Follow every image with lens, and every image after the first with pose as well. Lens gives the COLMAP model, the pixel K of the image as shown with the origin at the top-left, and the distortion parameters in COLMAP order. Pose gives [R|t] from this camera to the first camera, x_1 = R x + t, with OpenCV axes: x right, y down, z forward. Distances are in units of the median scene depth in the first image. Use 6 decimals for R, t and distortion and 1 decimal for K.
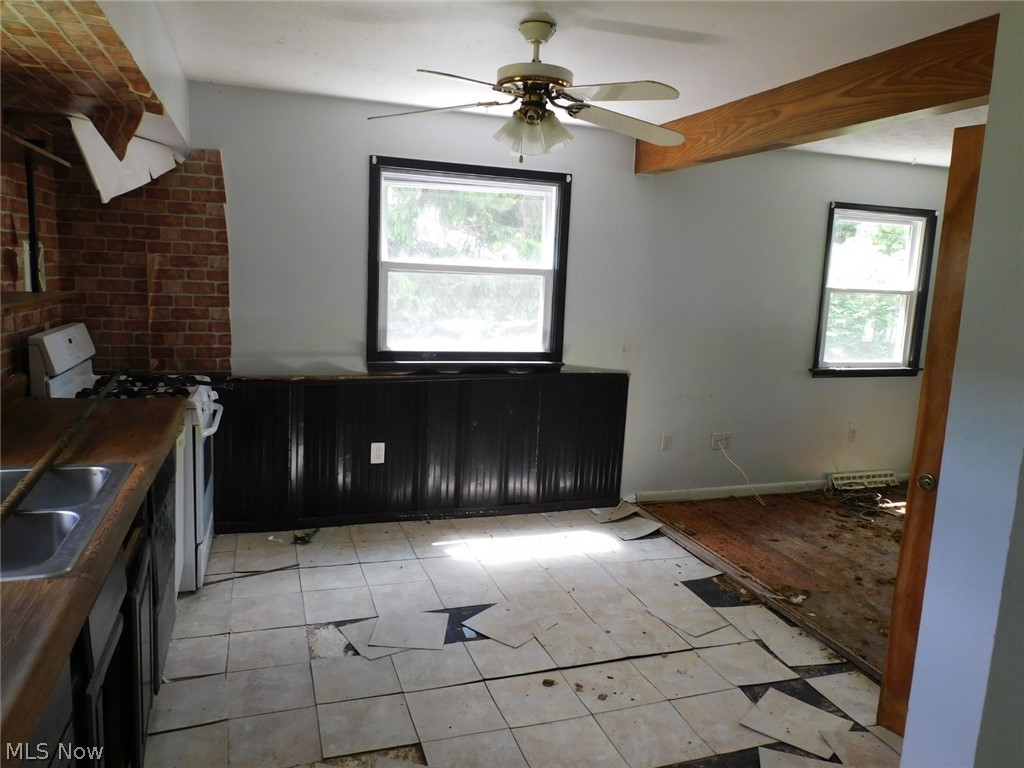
lens RADIAL K [[729.9, 0, 512.0], [0, 729.9, 384.0], [0, 0, 1]] dist [-0.006570, -0.001134]
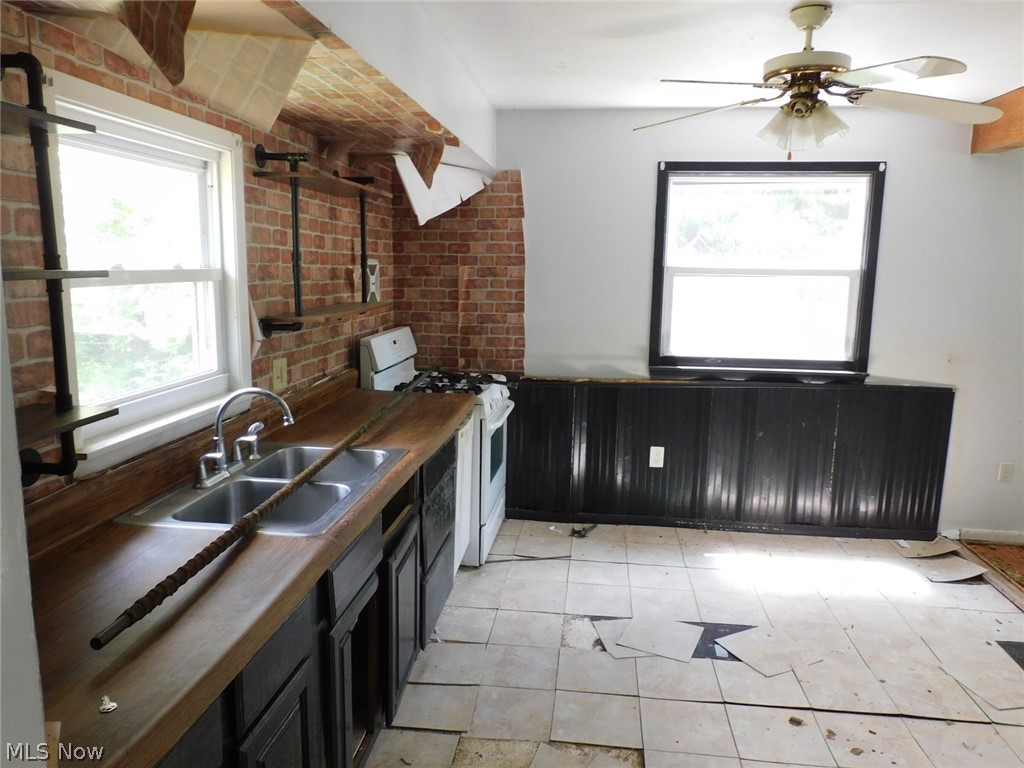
lens RADIAL K [[729.9, 0, 512.0], [0, 729.9, 384.0], [0, 0, 1]] dist [-0.006570, -0.001134]
pose [[0.900432, 0.039658, -0.433184, 0.081372], [-0.039666, 0.999172, 0.009023, -0.008524], [0.433184, 0.009058, 0.901260, 0.006555]]
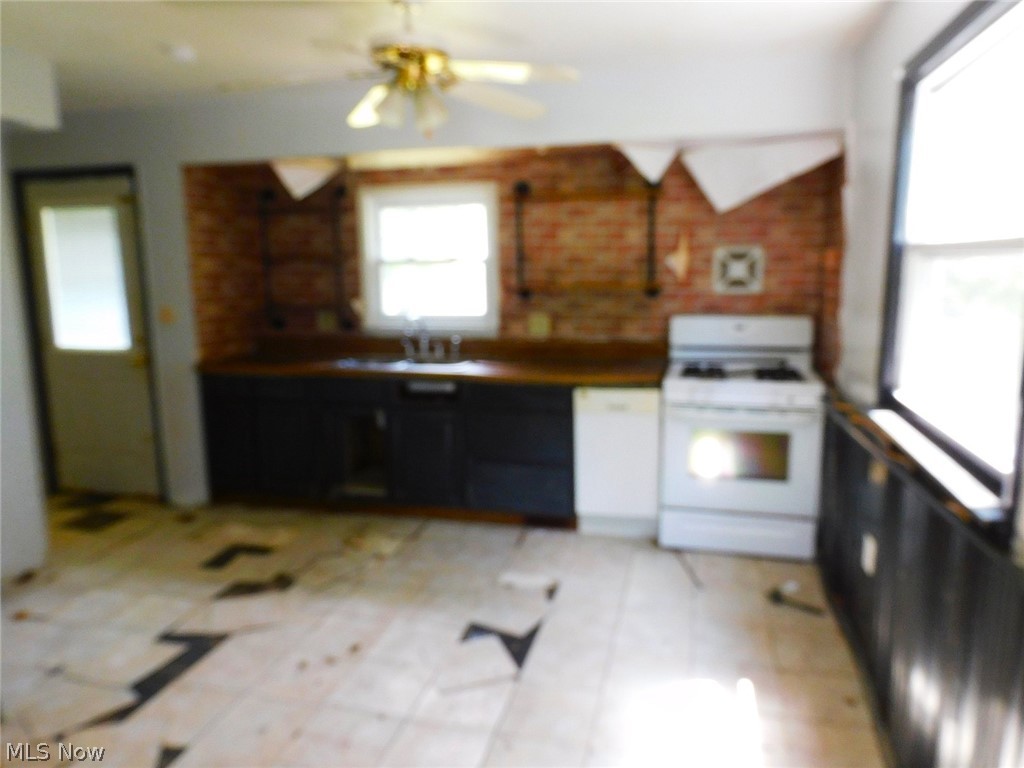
lens RADIAL K [[729.9, 0, 512.0], [0, 729.9, 384.0], [0, 0, 1]] dist [-0.006570, -0.001134]
pose [[-0.557335, 0.105389, -0.823572, 0.567300], [-0.134314, 0.967403, 0.214689, -0.162511], [0.819352, 0.230271, -0.525012, 1.247661]]
